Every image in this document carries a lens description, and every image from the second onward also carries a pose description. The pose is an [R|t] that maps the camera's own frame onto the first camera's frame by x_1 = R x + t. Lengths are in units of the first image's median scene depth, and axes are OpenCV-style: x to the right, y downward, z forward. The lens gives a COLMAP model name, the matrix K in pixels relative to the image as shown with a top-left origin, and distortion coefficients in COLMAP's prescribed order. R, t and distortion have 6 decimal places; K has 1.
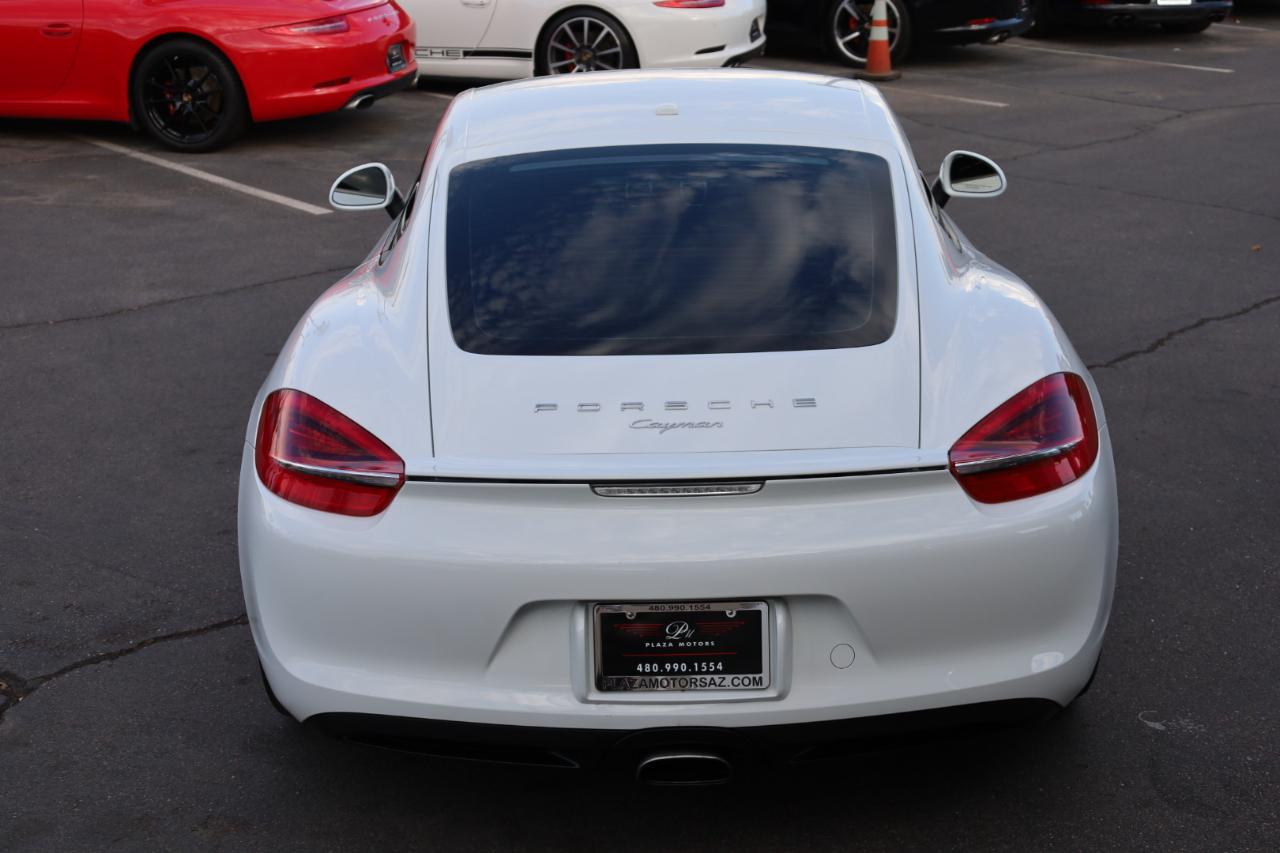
lens RADIAL K [[1952.0, 0, 640.0], [0, 1952.0, 426.5], [0, 0, 1]] dist [-0.002928, 0.107703]
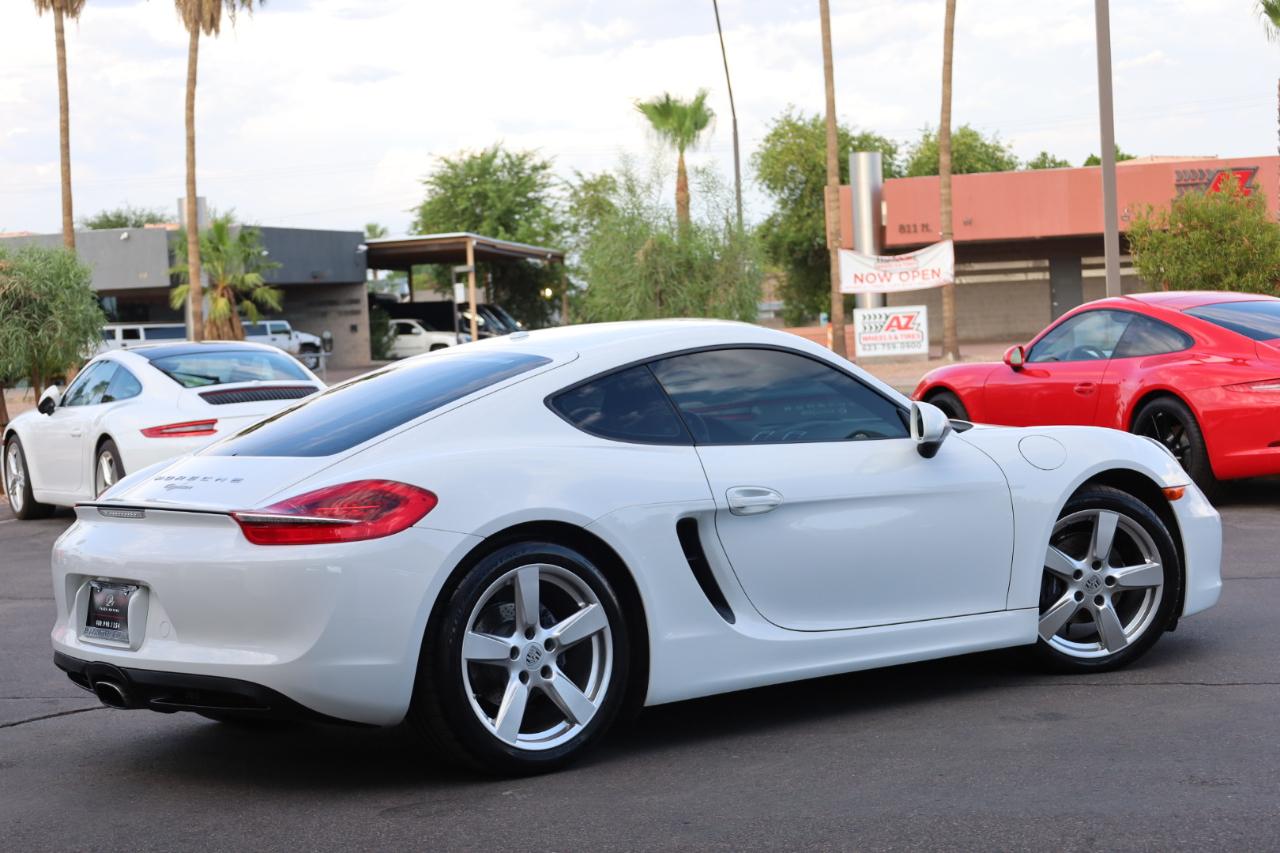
lens RADIAL K [[2360.0, 0, 640.0], [0, 2360.0, 426.5], [0, 0, 1]] dist [0.002511, 0.034647]
pose [[0.624072, 0.016312, -0.781197, 1.726266], [-0.199994, 0.969813, -0.139519, 0.142188], [0.755339, 0.243304, 0.608495, 0.104184]]
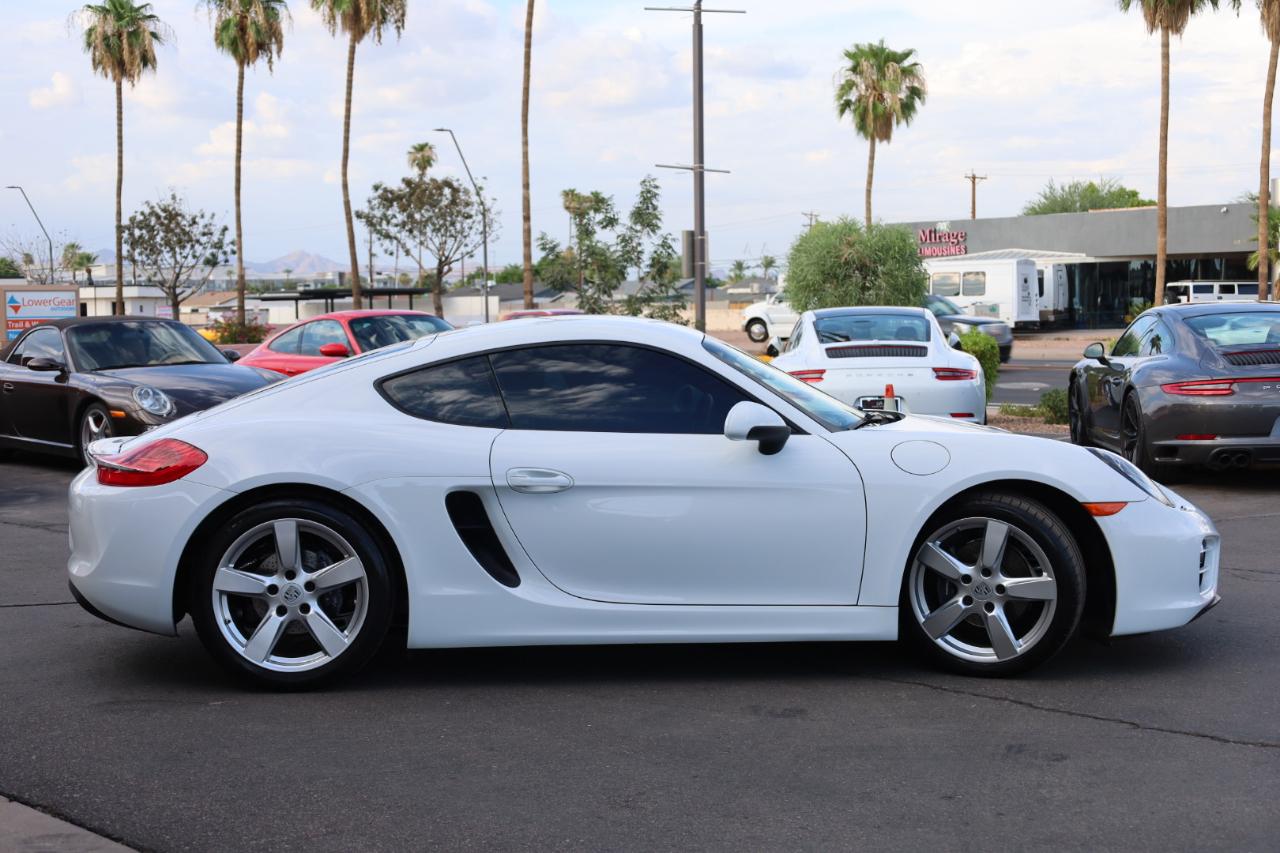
lens RADIAL K [[1814.5, 0, 640.0], [0, 1814.5, 426.5], [0, 0, 1]] dist [0.011858, 0.011957]
pose [[0.082707, 0.076157, -0.993660, 1.944207], [-0.292349, 0.955062, 0.048865, -0.248300], [0.952729, 0.286454, 0.101255, 1.283226]]
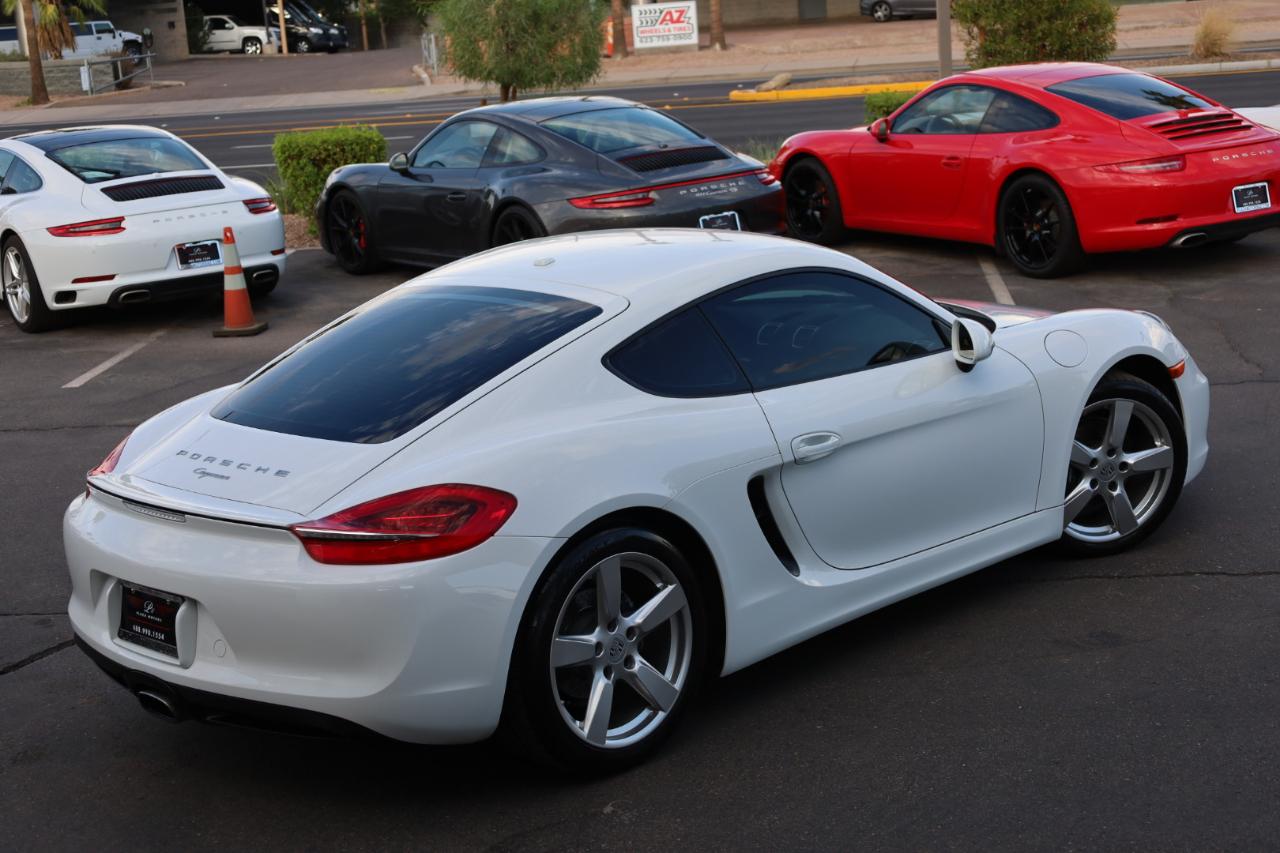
lens RADIAL K [[2011.0, 0, 640.0], [0, 2011.0, 426.5], [0, 0, 1]] dist [0.020981, 0.023746]
pose [[0.706872, 0.117887, -0.697448, 1.269959], [-0.156736, 0.987608, 0.008078, -0.097001], [0.689758, 0.103605, 0.716590, 0.139778]]
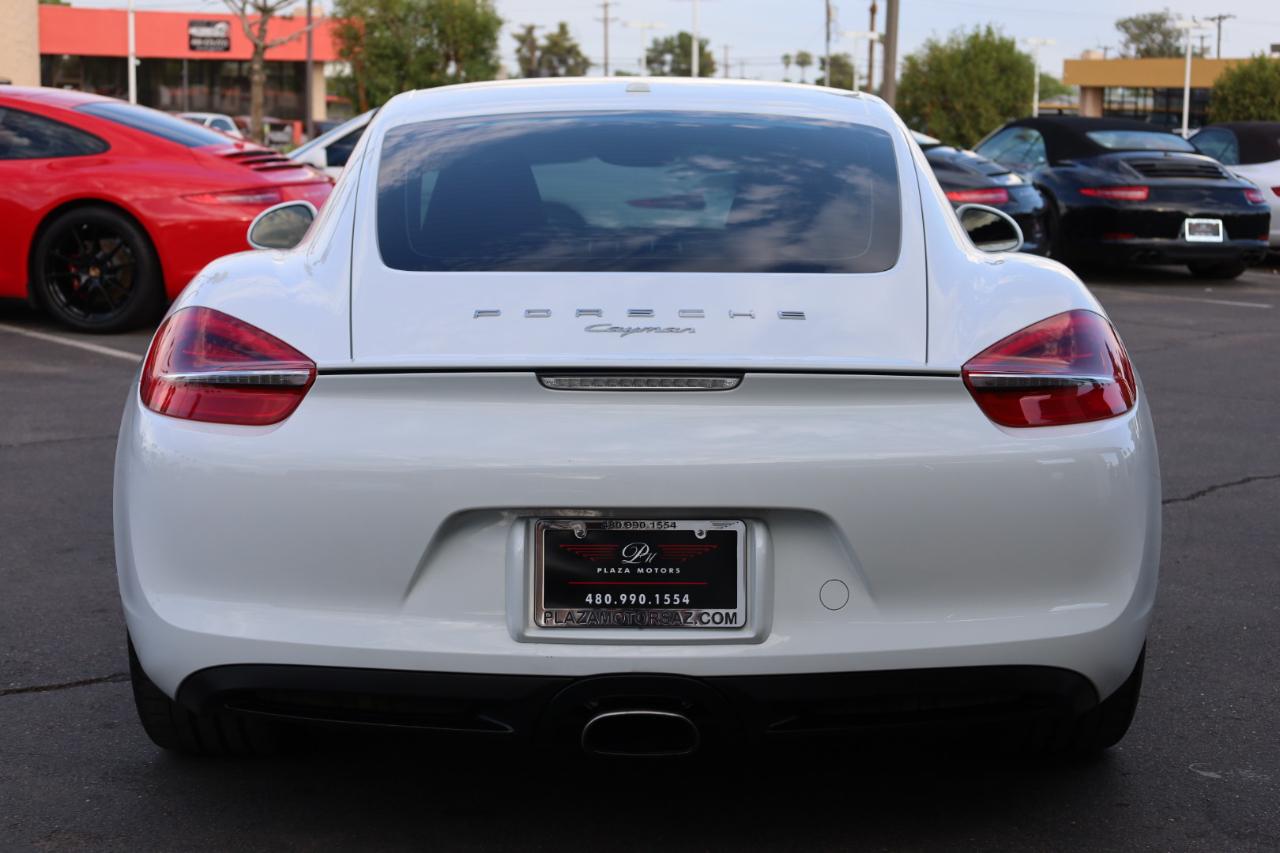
lens RADIAL K [[2218.8, 0, 641.9], [0, 2218.8, 403.0], [0, 0, 1]] dist [0.024207, -0.040926]
pose [[0.999536, 0.026497, 0.014996, 0.005604], [-0.023350, 0.983222, -0.180913, 0.202084], [-0.019538, 0.180479, 0.983385, 0.057073]]
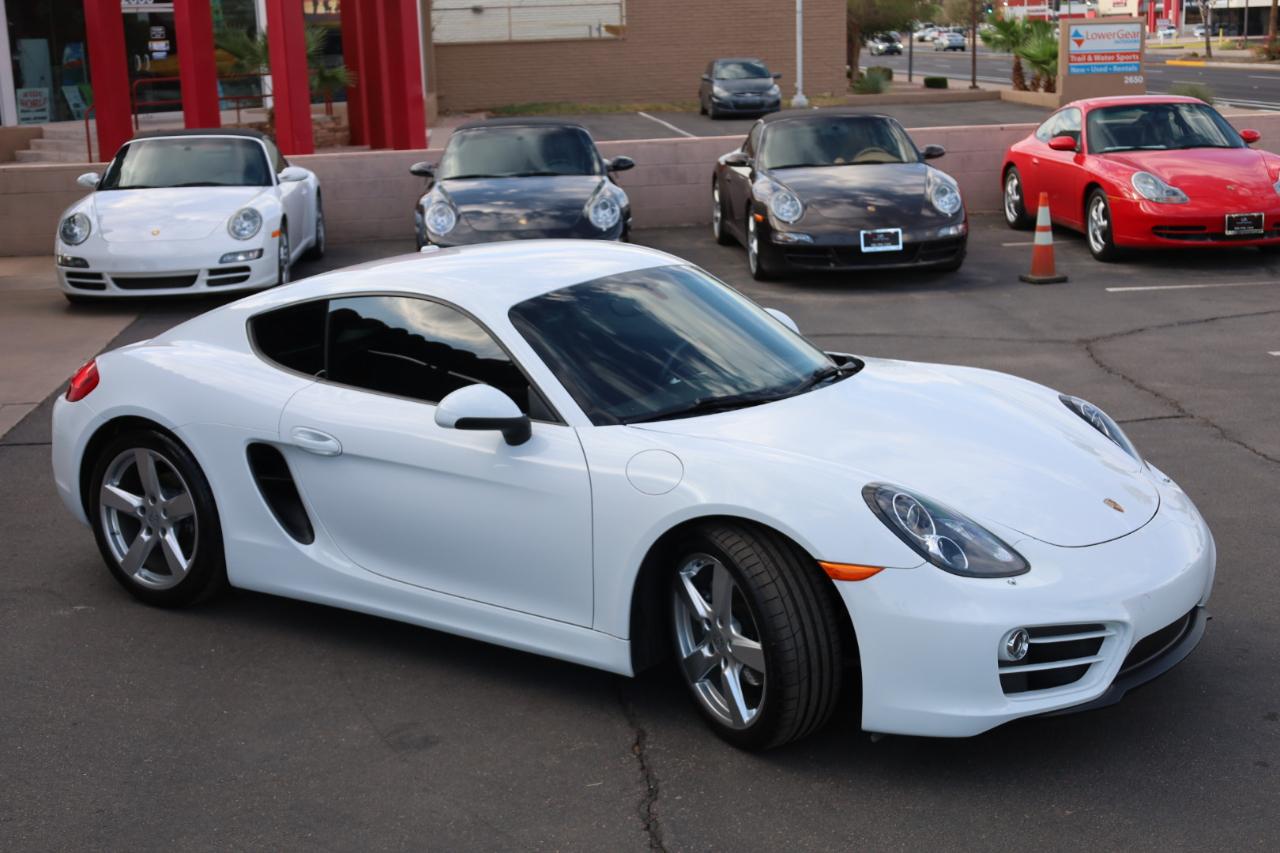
lens RADIAL K [[1768.6, 0, 640.0], [0, 1768.6, 426.5], [0, 0, 1]] dist [0.006066, 0.001861]
pose [[-0.561828, 0.208030, -0.800670, 1.366652], [-0.219660, 0.895606, 0.386832, -0.782960], [0.797558, 0.393208, -0.457481, 2.334048]]
